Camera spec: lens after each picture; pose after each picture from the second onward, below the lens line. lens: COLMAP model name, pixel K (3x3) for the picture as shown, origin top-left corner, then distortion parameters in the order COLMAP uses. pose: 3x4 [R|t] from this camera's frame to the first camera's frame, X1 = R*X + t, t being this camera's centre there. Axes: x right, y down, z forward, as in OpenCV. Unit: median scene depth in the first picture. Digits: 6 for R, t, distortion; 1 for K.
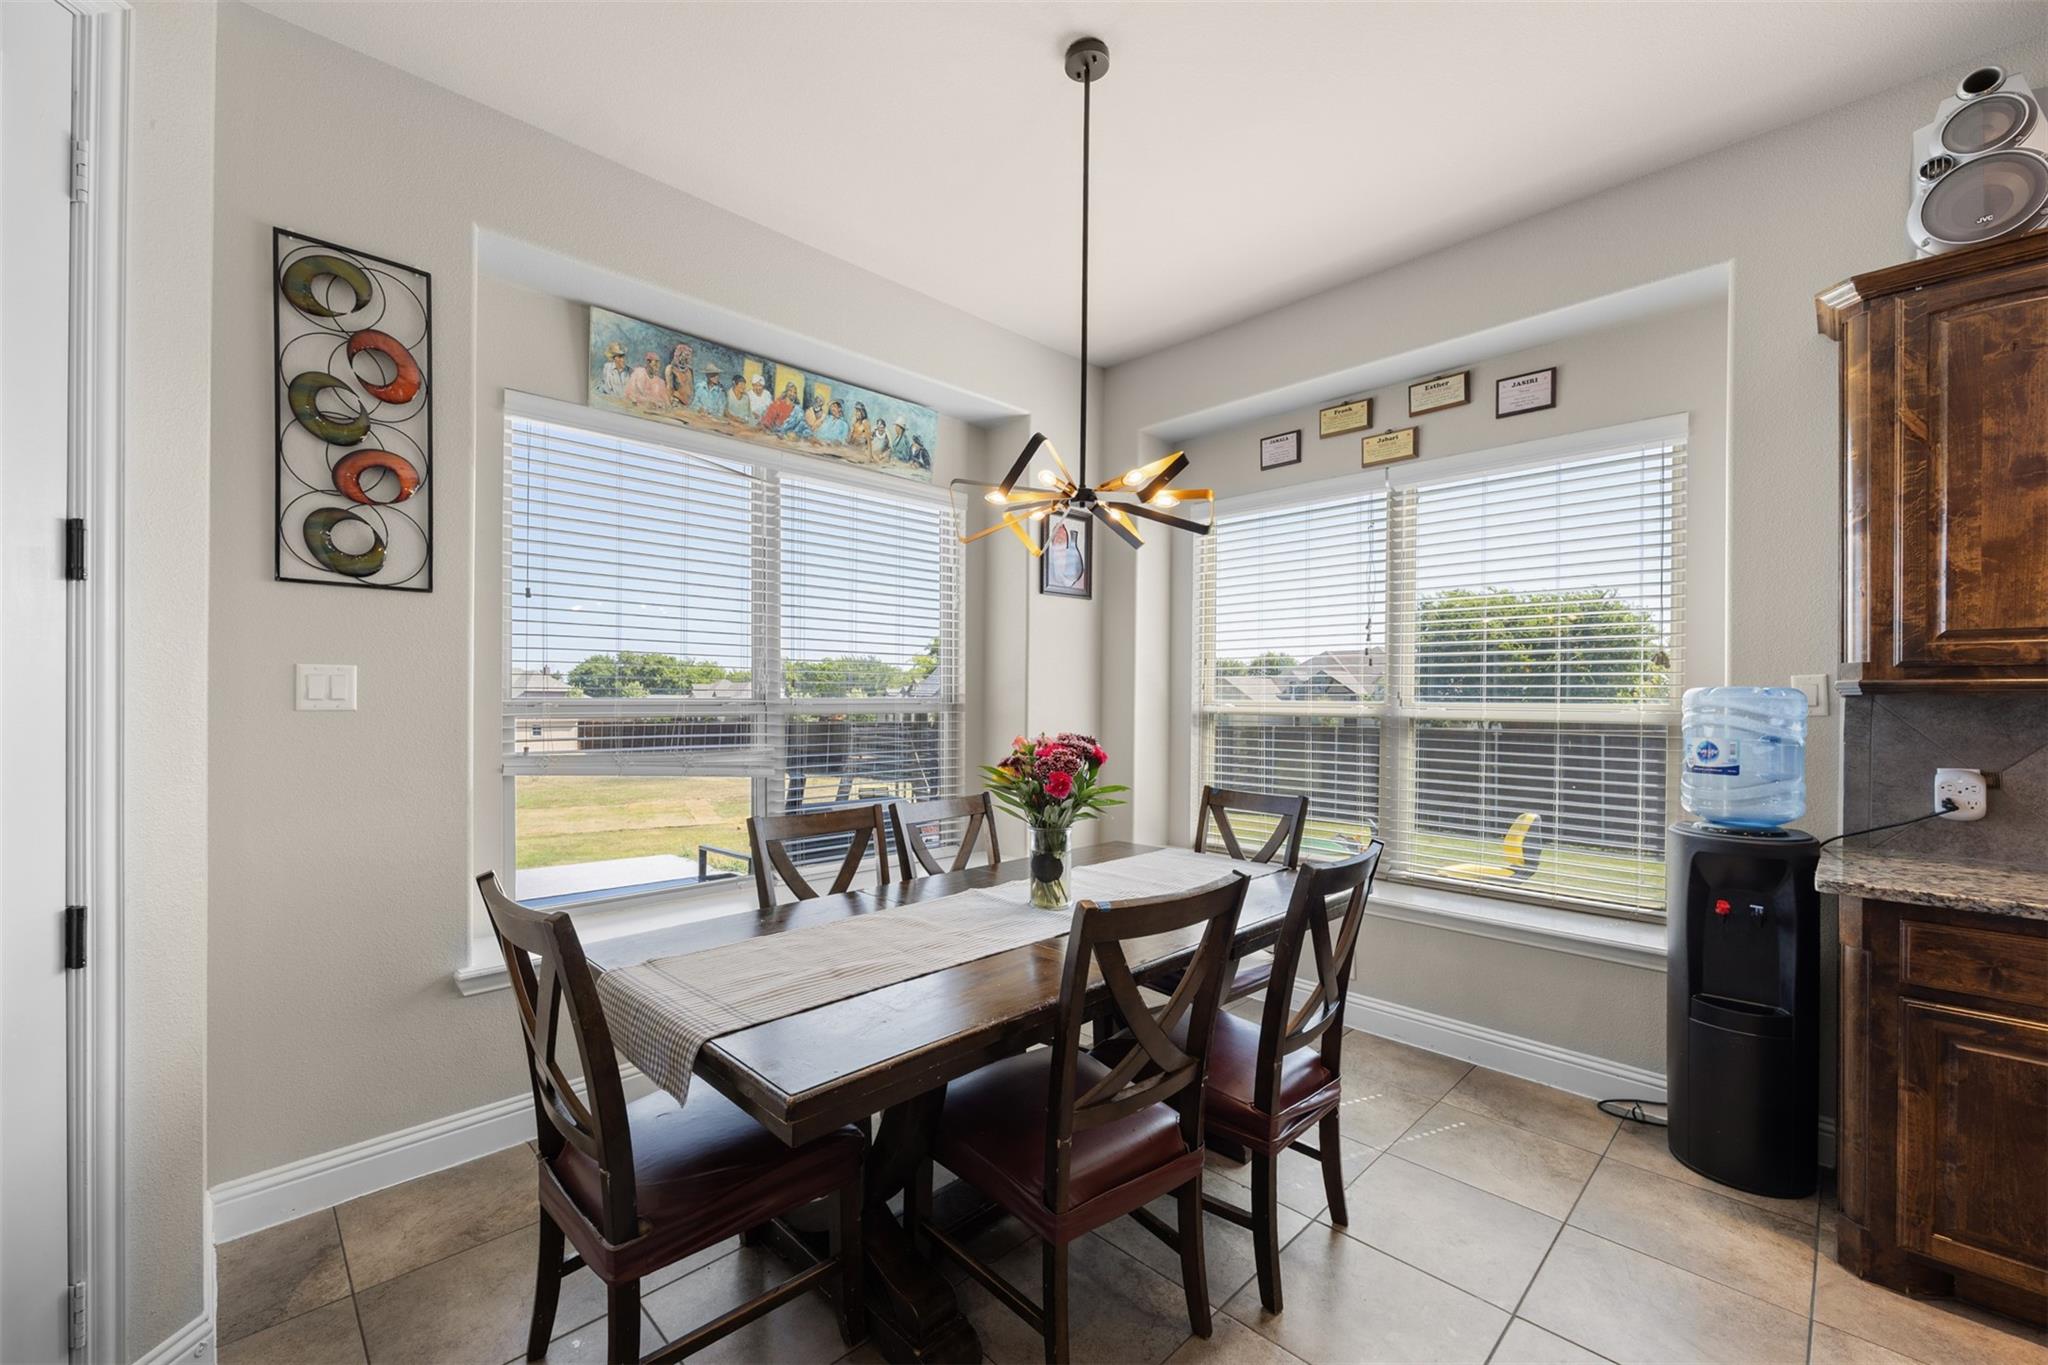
lens RADIAL K [[819.1, 0, 1004.2], [0, 819.1, 699.2], [0, 0, 1]] dist [-0.005547, 0.000191]
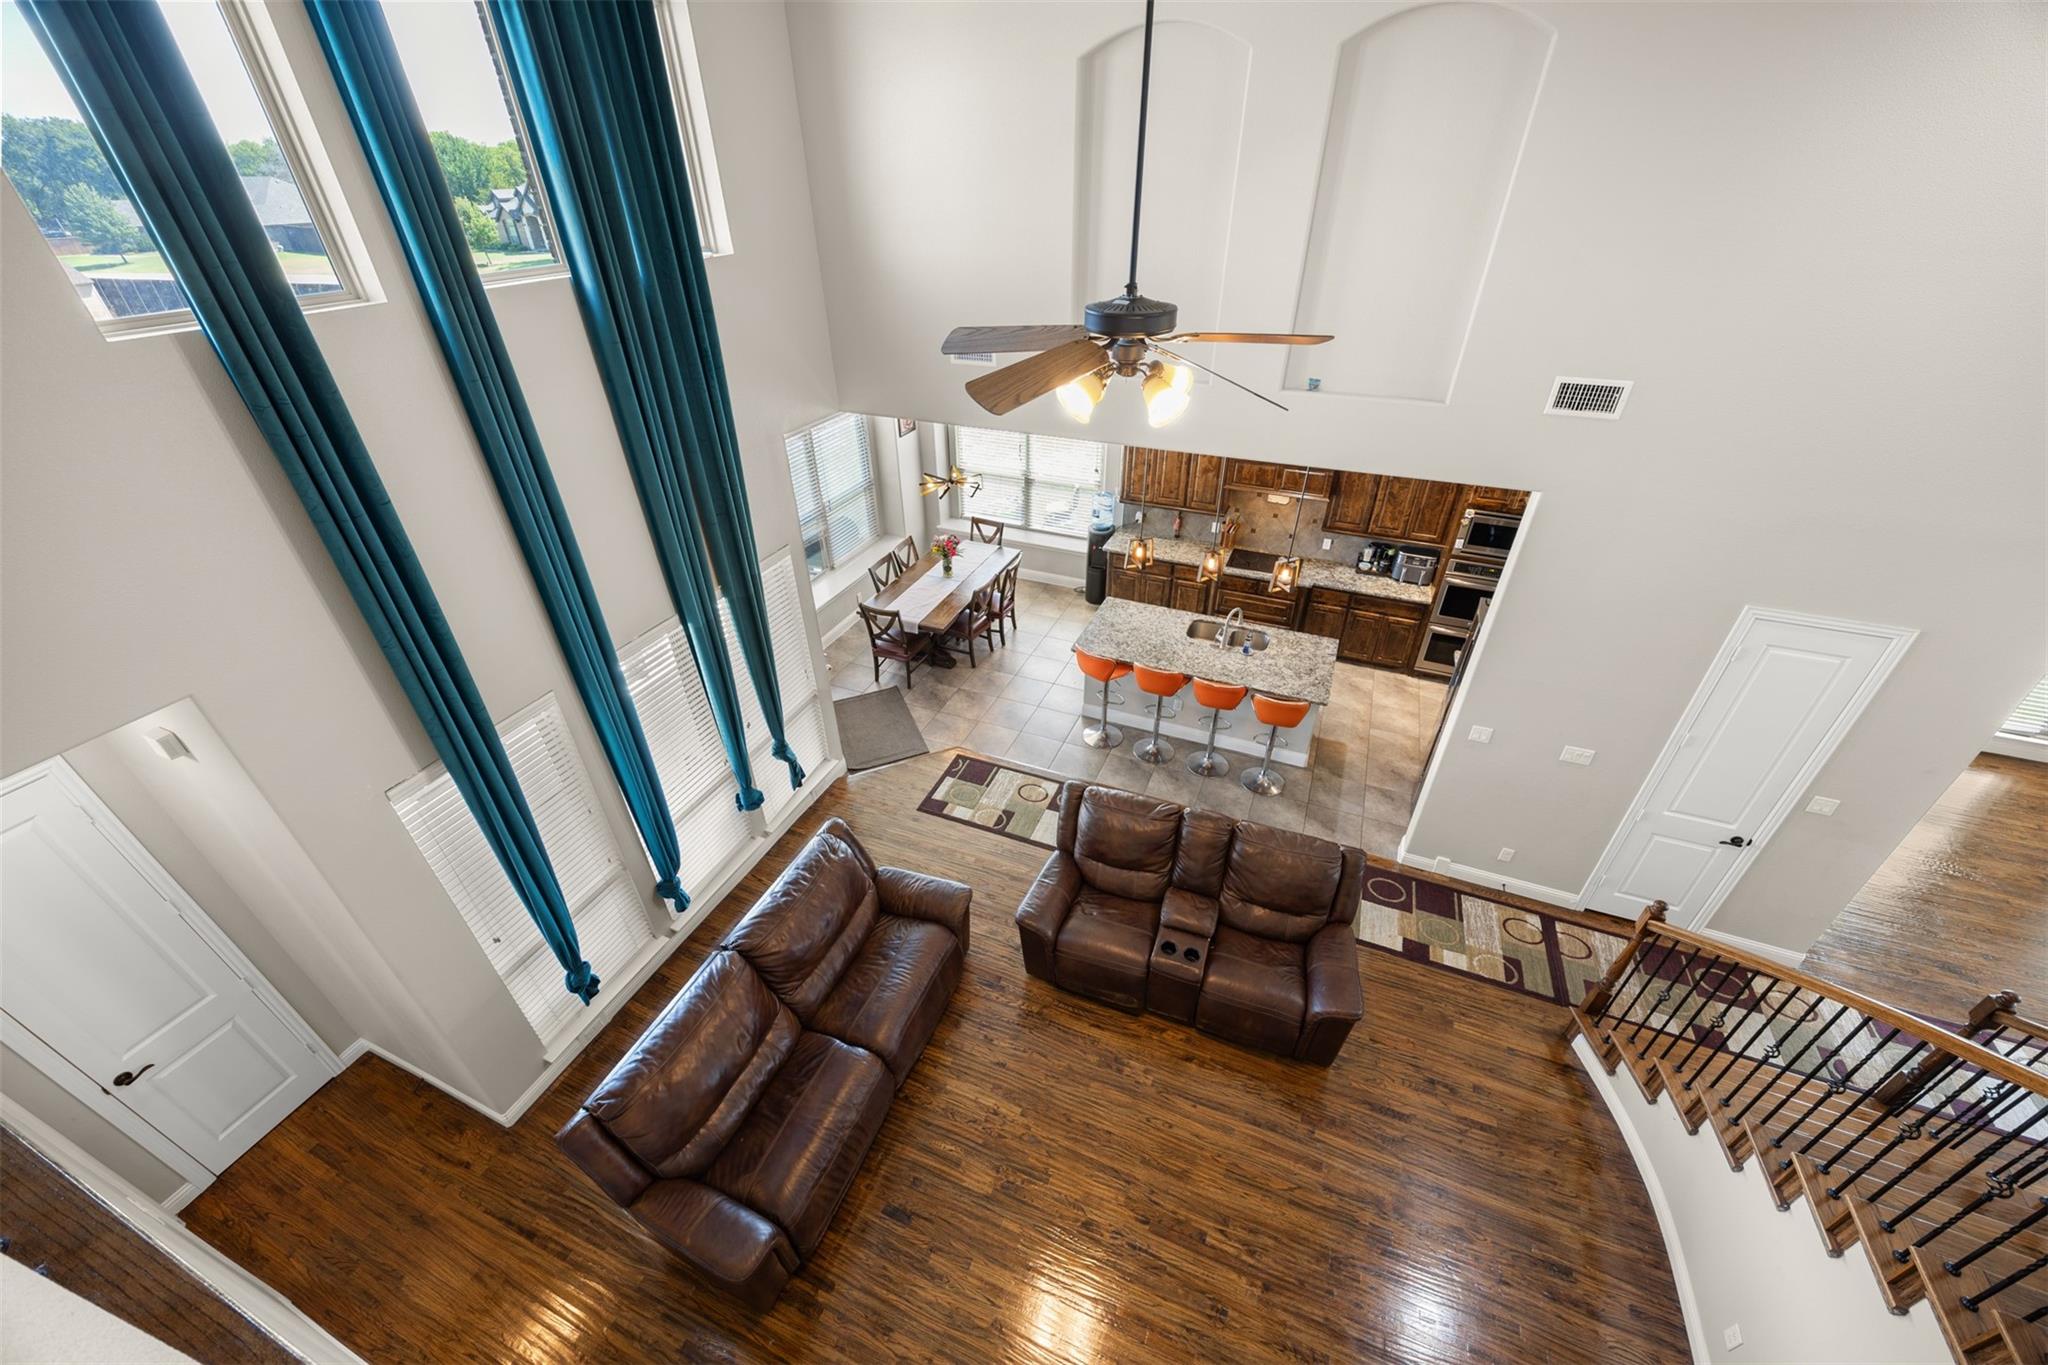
lens RADIAL K [[781.0, 0, 1018.3], [0, 781.0, 673.9], [0, 0, 1]] dist [-0.003216, -0.000501]
pose [[0.917633, -0.229009, 0.324815, -1.010414], [0.012743, 0.833824, 0.551884, -1.503042], [-0.397225, -0.502288, 0.768062, -2.402739]]
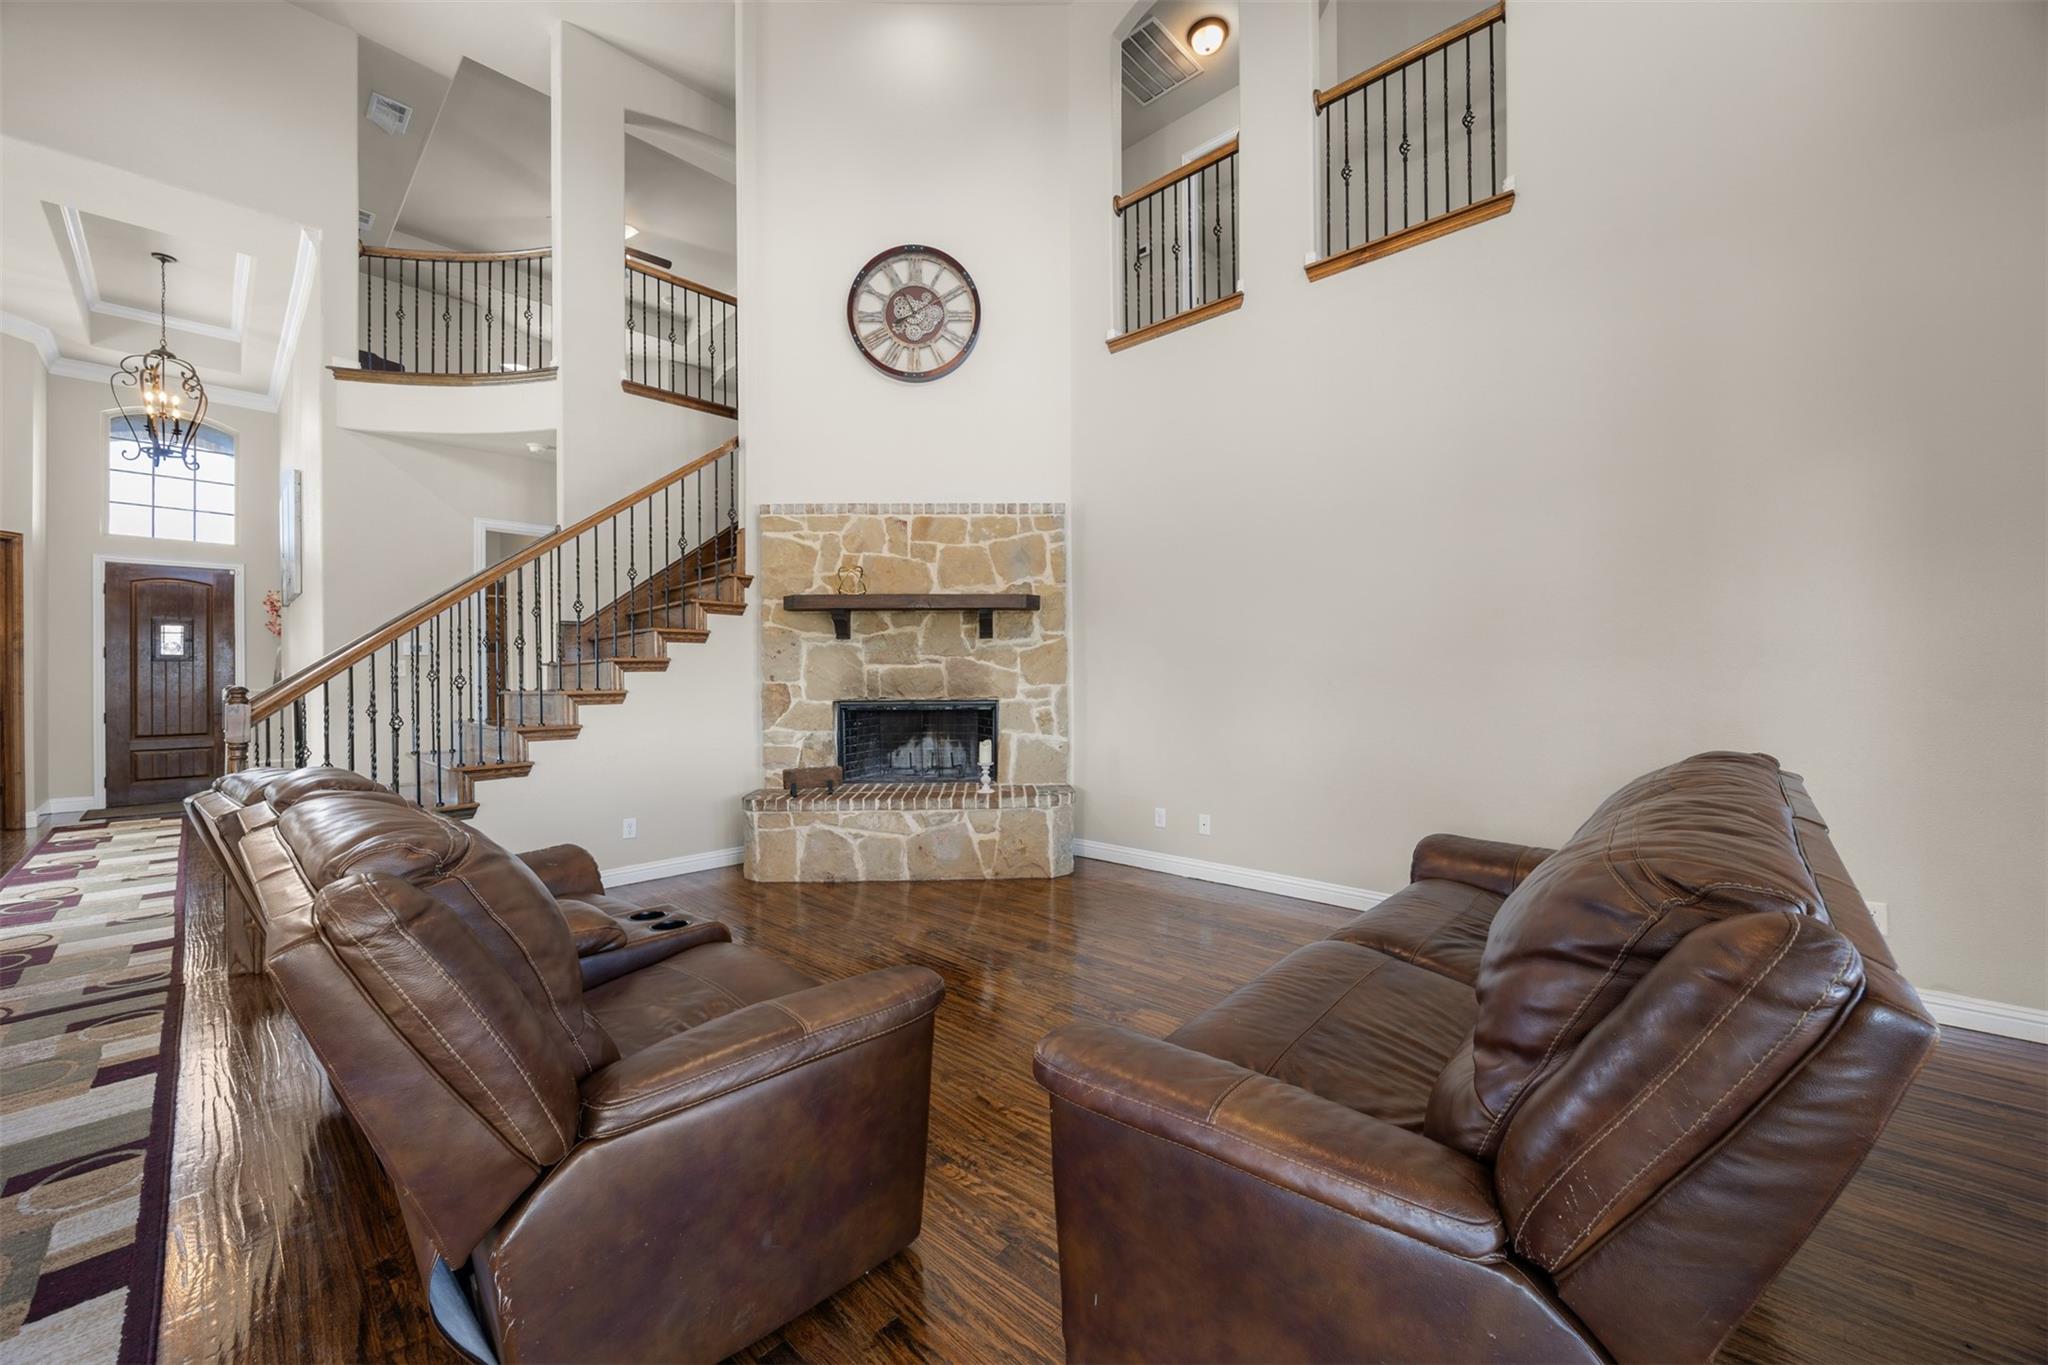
lens RADIAL K [[781.0, 0, 1020.4], [0, 781.0, 675.0], [0, 0, 1]] dist [-0.003216, -0.000501]
pose [[-0.999013, 0.001159, -0.044400, -0.489828], [0.001126, 0.999999, 0.000766, 0.022427], [0.044401, 0.000715, -0.999014, -0.296614]]
